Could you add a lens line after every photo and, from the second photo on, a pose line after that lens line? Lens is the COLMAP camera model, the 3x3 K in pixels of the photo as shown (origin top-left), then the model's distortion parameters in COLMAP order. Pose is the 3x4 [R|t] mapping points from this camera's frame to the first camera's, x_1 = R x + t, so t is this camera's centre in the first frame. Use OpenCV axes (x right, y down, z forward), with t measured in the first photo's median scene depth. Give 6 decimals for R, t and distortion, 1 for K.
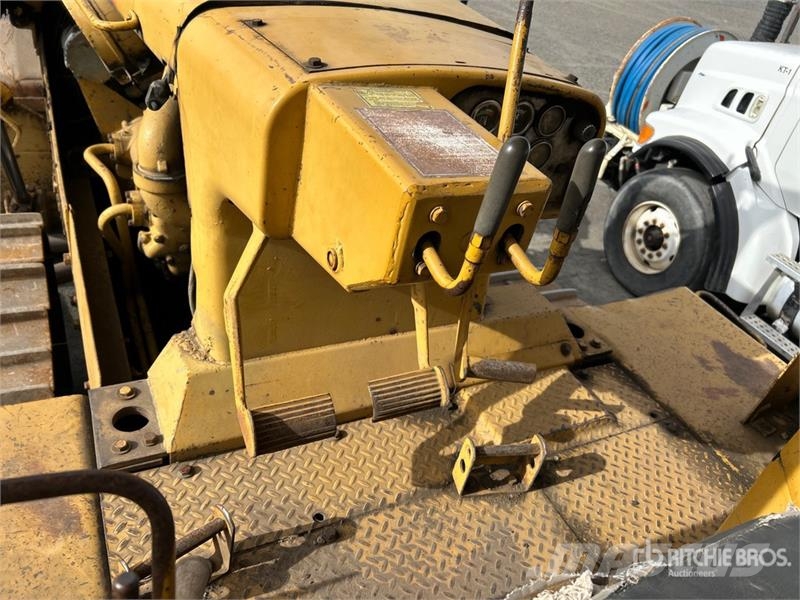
lens RADIAL K [[624.6, 0, 400.9], [0, 624.6, 302.7], [0, 0, 1]] dist [0.006998, -0.007380]
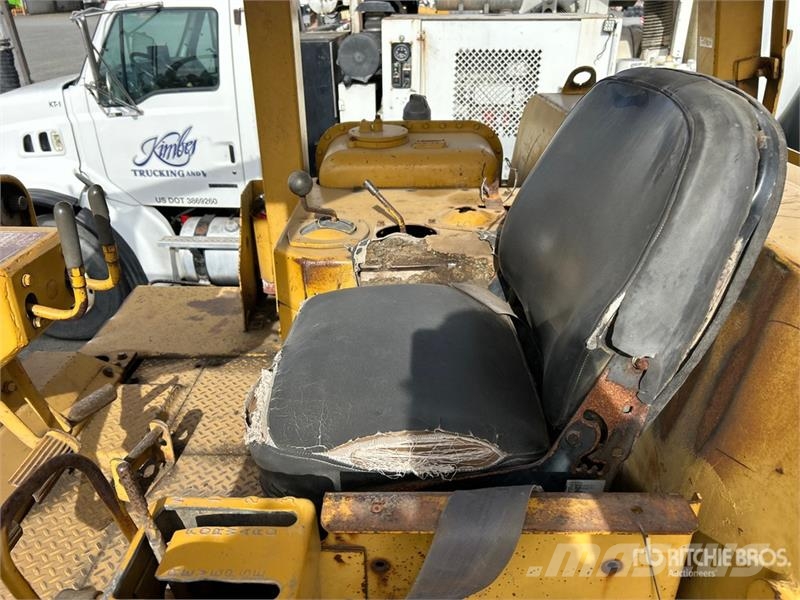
lens RADIAL K [[604.2, 0, 391.9], [0, 604.2, 302.0], [0, 0, 1]] dist [0.045812, -0.045114]
pose [[0.463464, -0.563582, 0.683796, -0.213985], [0.593991, 0.770226, 0.232222, 0.025842], [-0.657554, 0.298541, 0.691734, -0.191055]]
